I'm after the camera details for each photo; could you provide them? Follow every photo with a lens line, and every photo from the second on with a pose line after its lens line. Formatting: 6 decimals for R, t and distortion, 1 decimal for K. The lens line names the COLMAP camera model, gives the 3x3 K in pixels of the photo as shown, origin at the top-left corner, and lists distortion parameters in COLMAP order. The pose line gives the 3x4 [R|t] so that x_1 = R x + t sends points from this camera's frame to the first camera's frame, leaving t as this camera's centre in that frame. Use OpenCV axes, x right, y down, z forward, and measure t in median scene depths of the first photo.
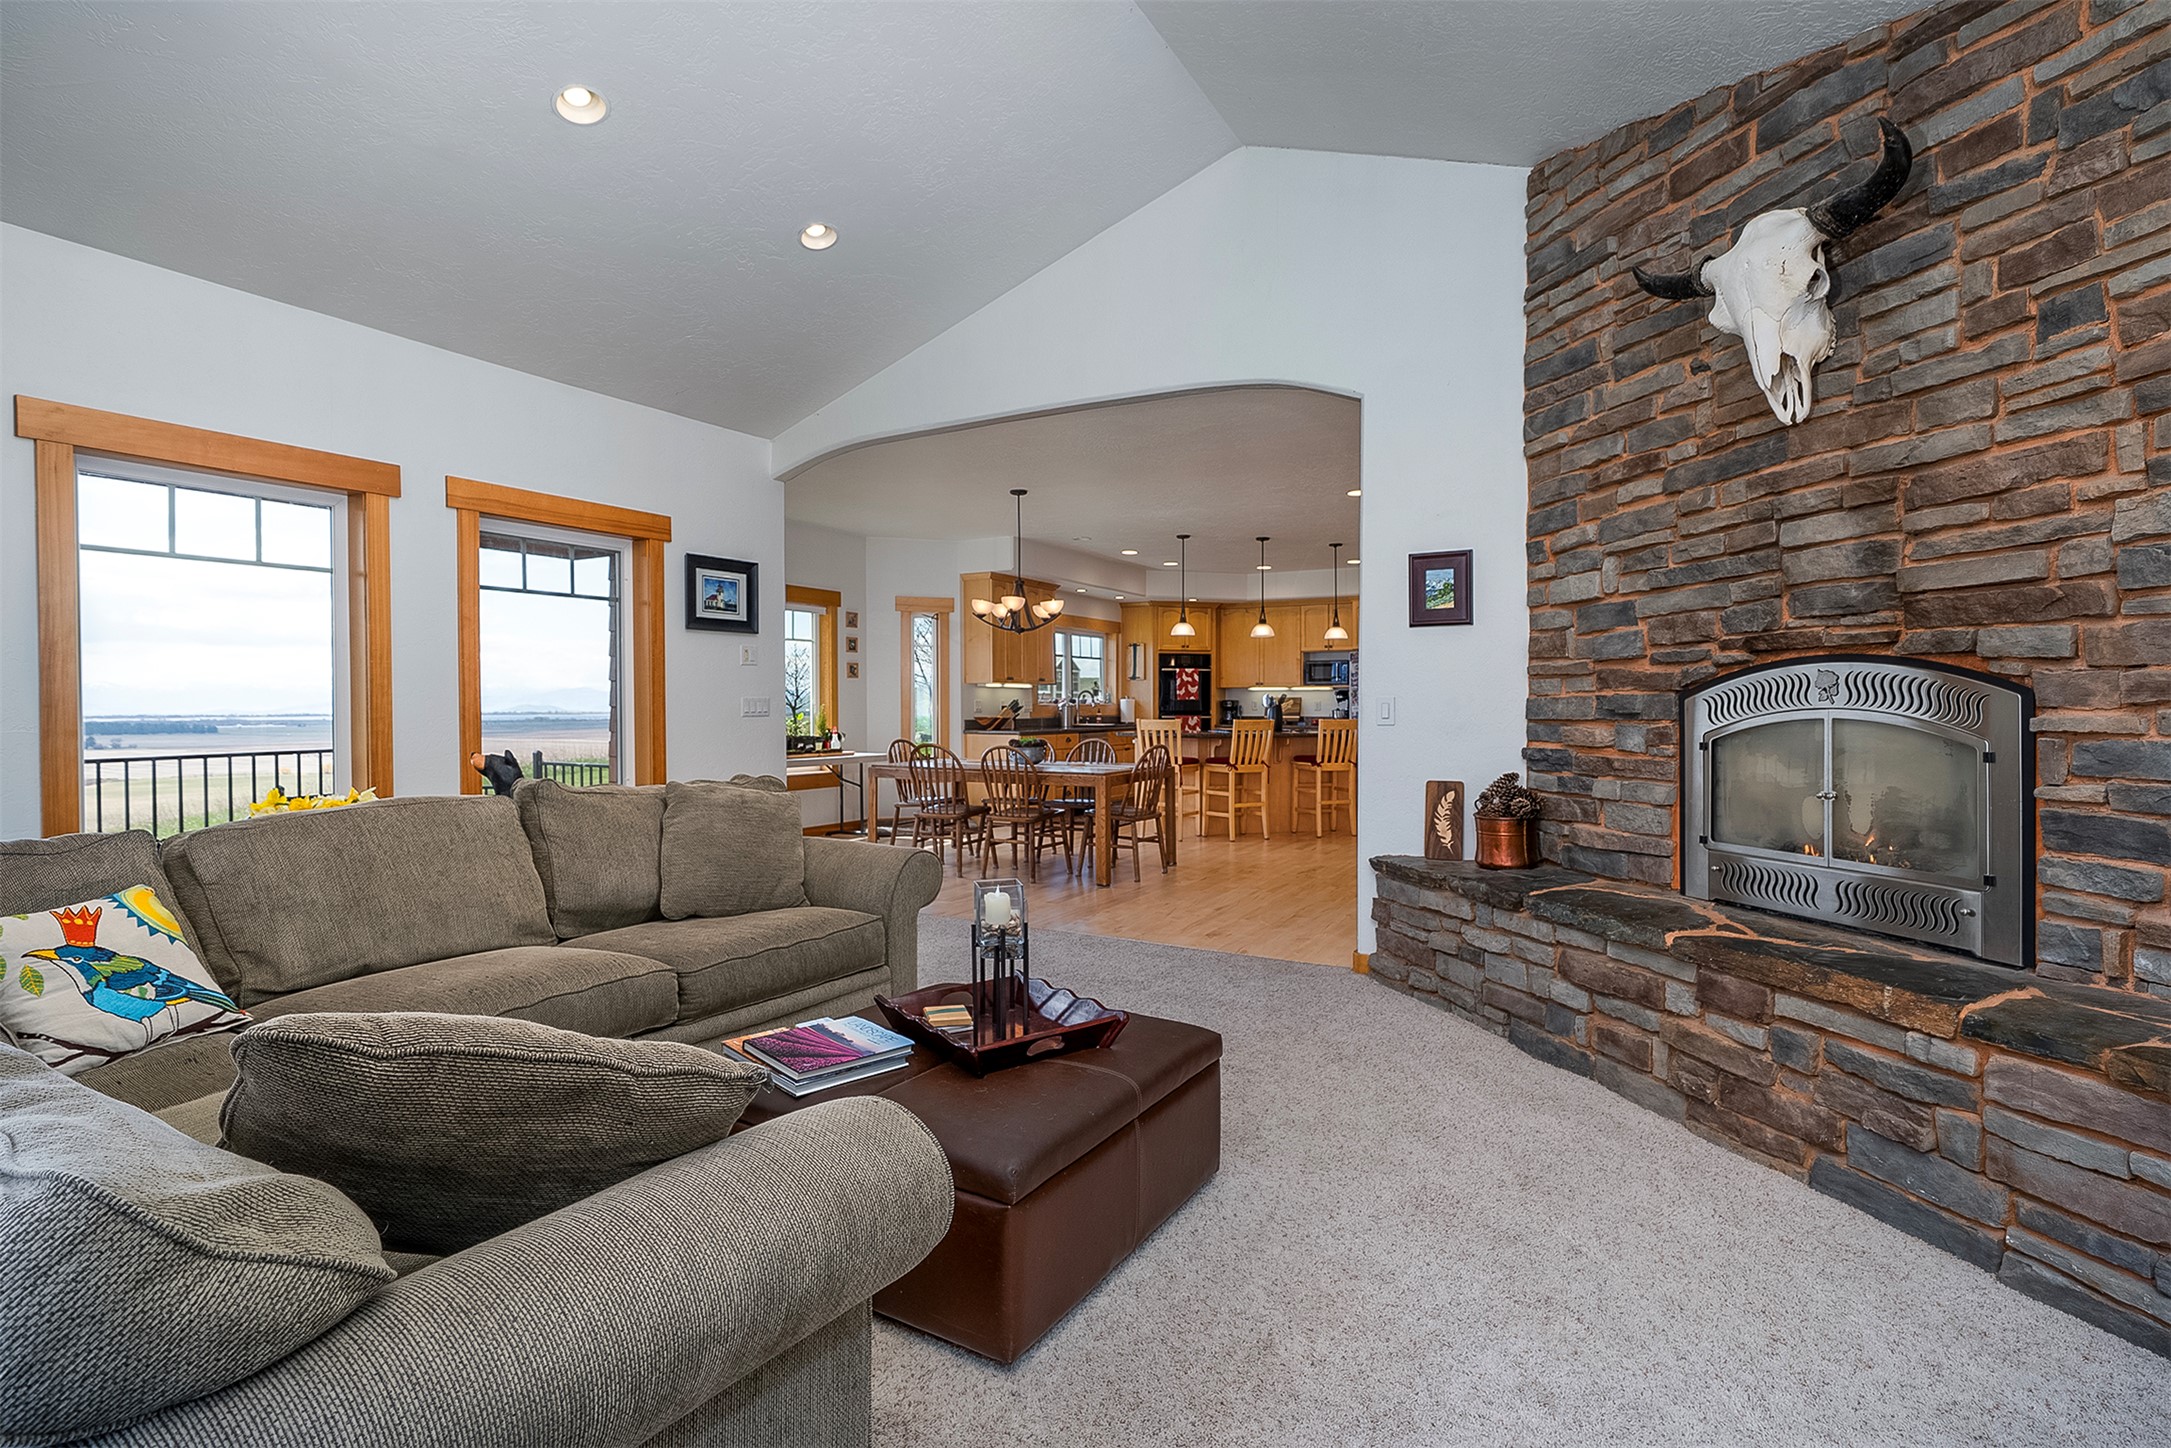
lens RADIAL K [[1024.8, 0, 1096.8], [0, 1024.8, 711.0], [0, 0, 1]] dist [0.001276, 0.000321]
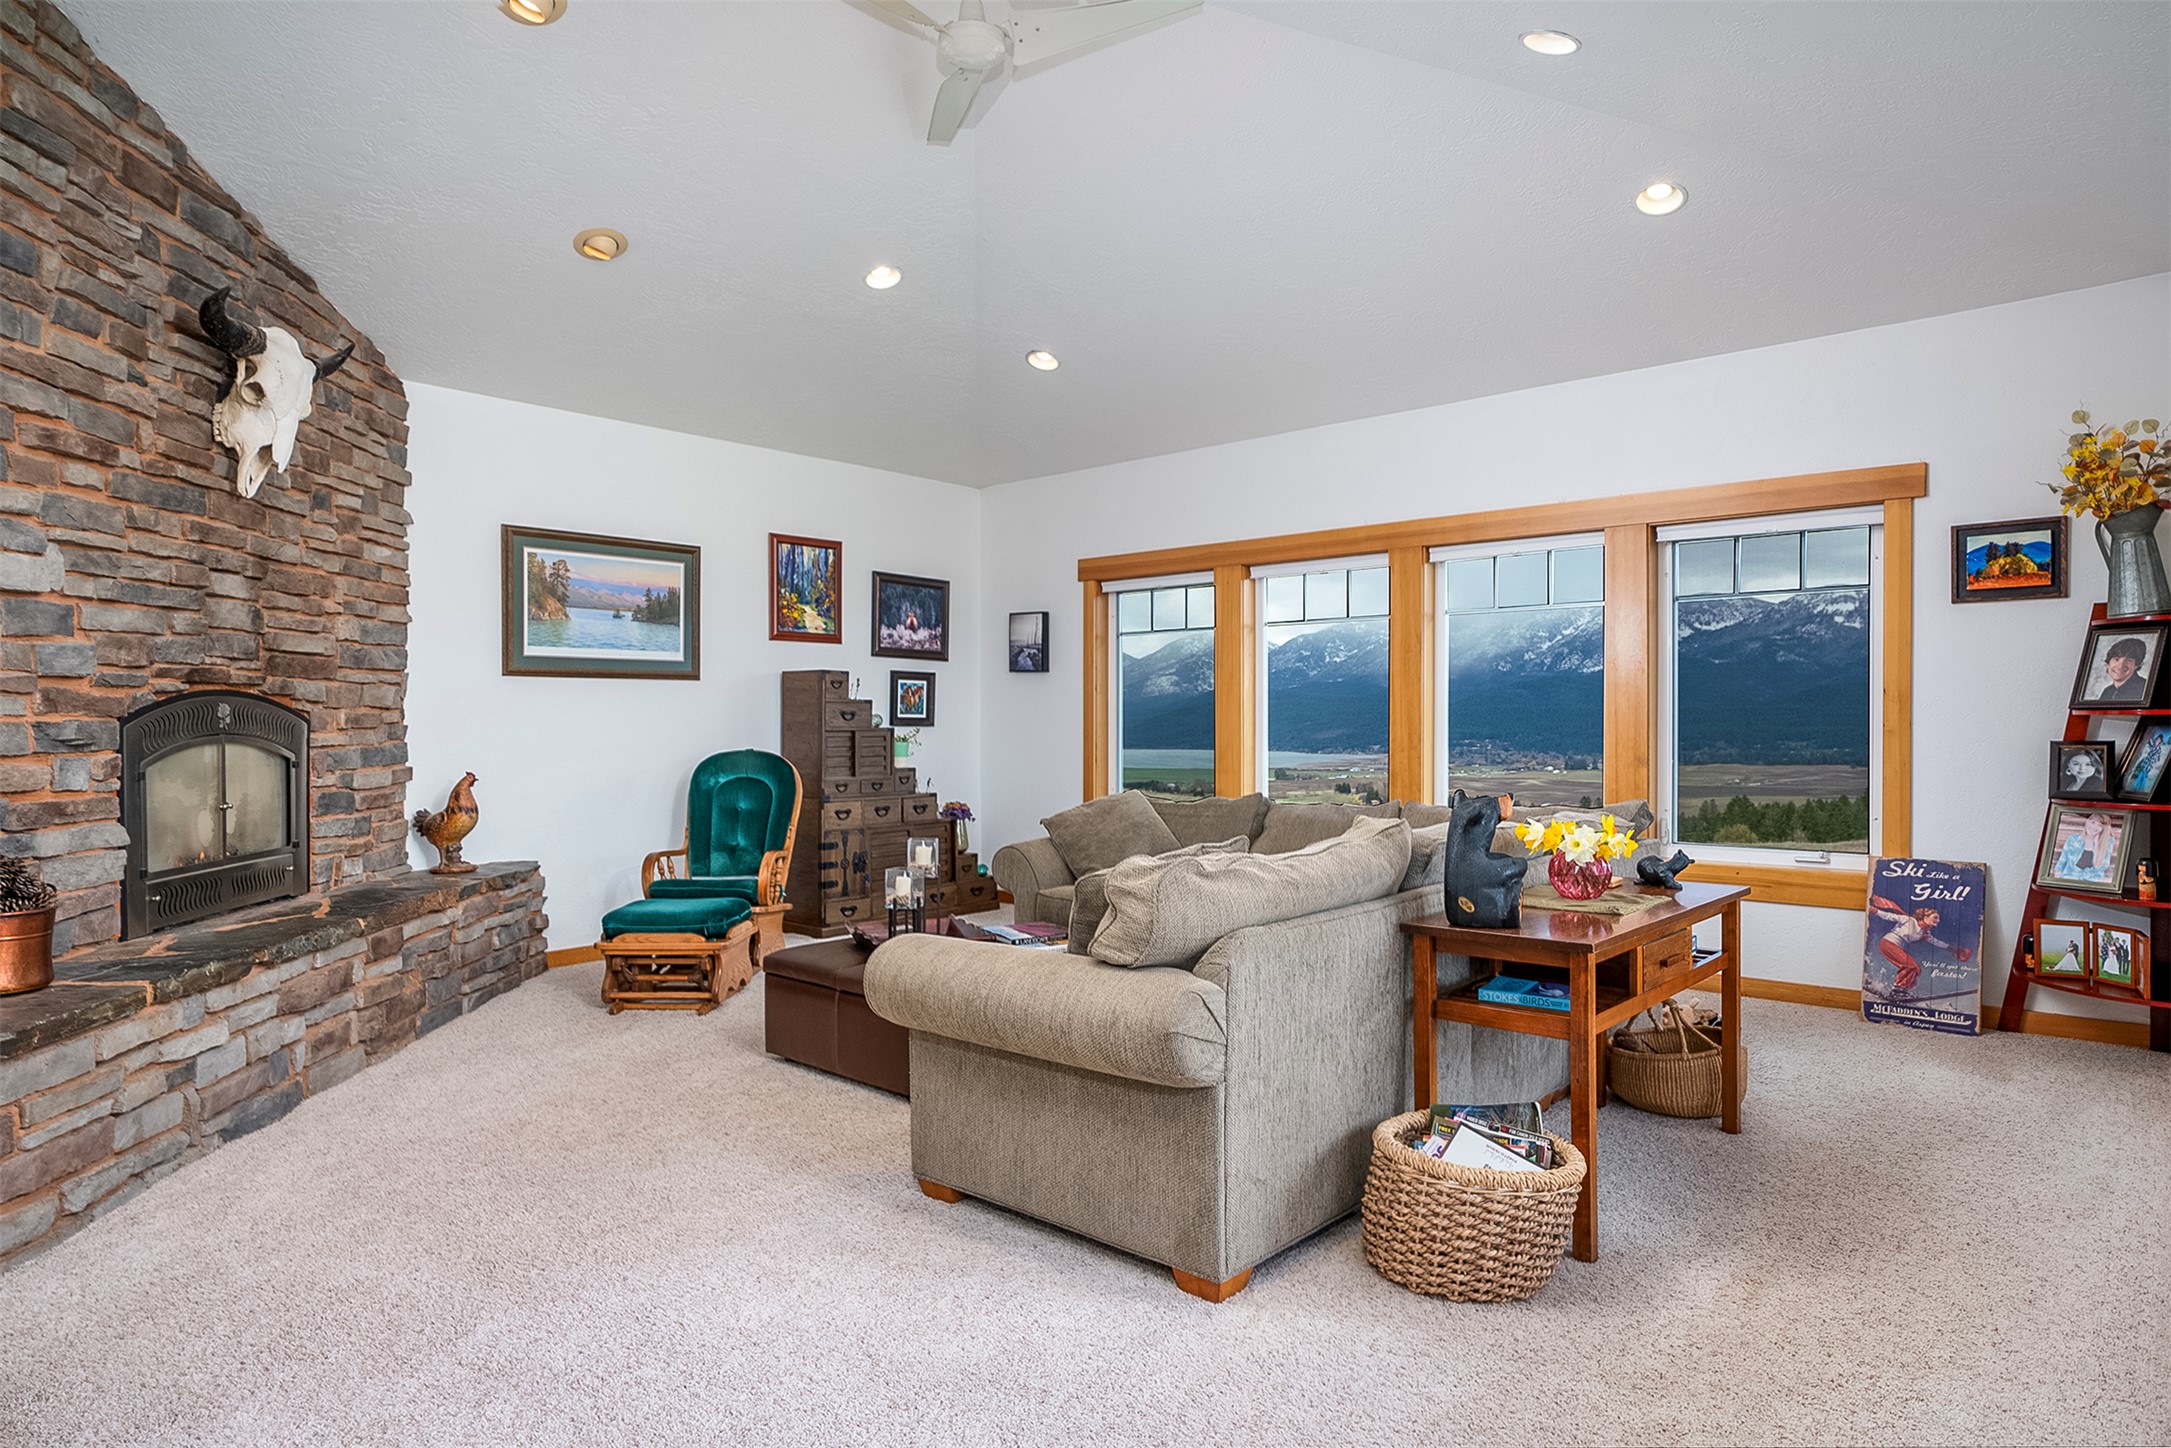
lens RADIAL K [[1245.9, 0, 1085.5], [0, 1245.9, 724.0], [0, 0, 1]] dist [-0.002170, -0.000490]
pose [[-0.979843, 0.005086, 0.199705, -0.478014], [0.007411, 0.999913, 0.010896, -0.019056], [-0.199633, 0.012157, -0.979795, 1.860691]]
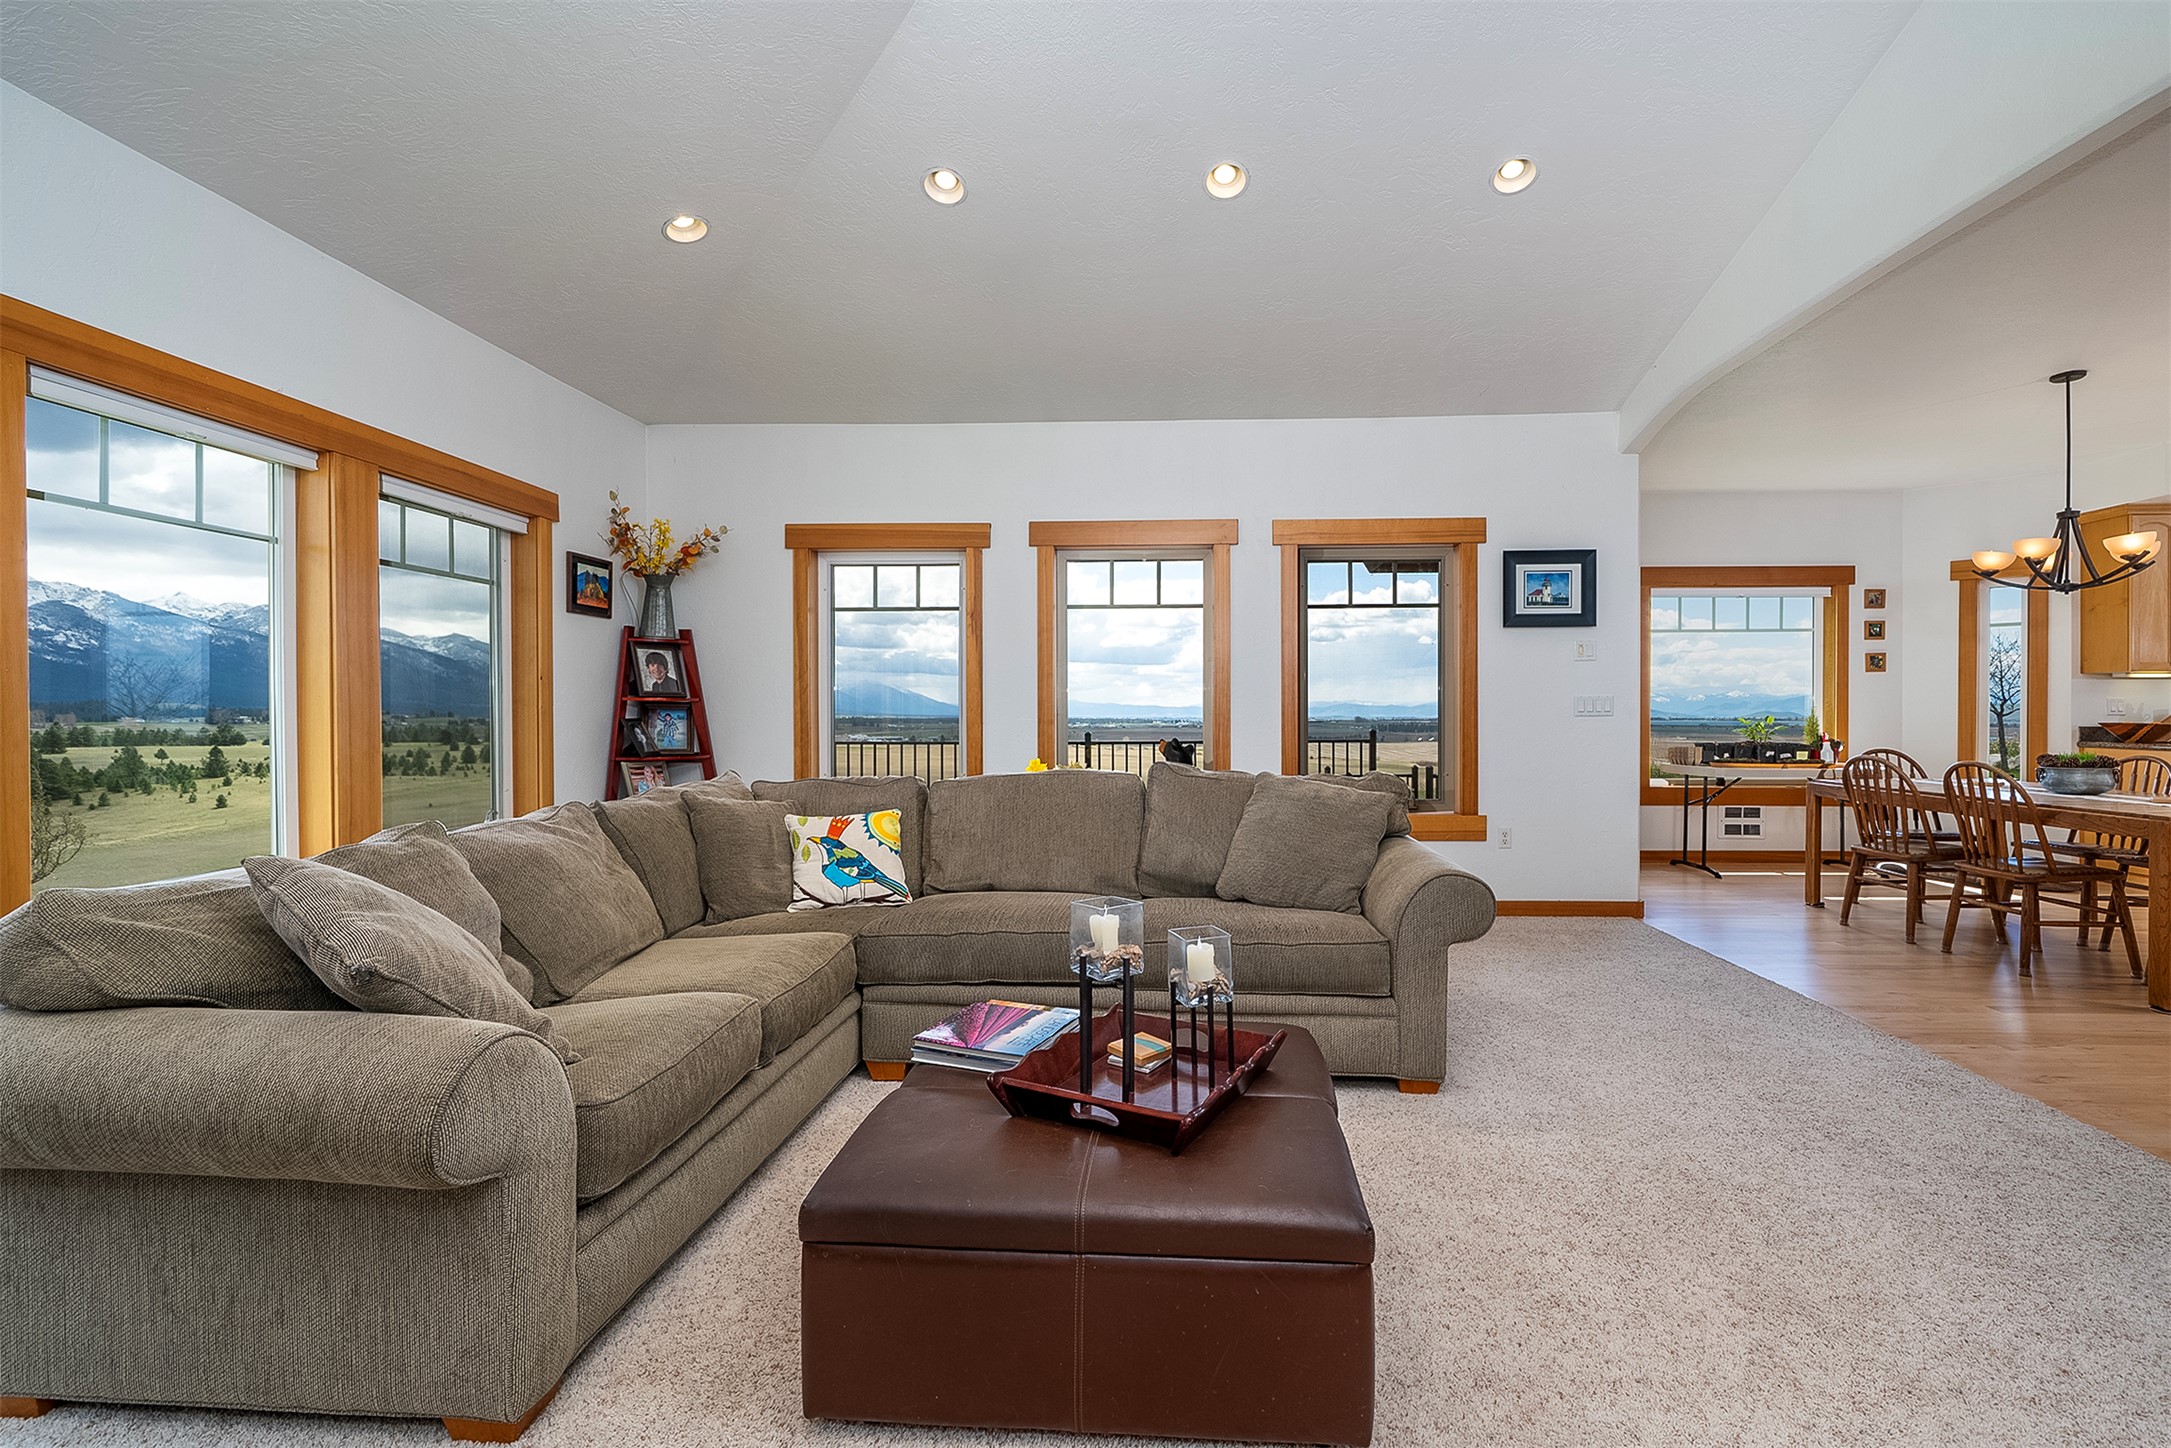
lens RADIAL K [[928.1, 0, 1109.4], [0, 928.1, 714.7], [0, 0, 1]] dist [-0.002426, -0.000107]
pose [[0.454519, 0.004879, -0.890724, 0.363738], [-0.005694, 0.999980, 0.002572, 0.006716], [0.890719, 0.003903, 0.454538, 0.406913]]
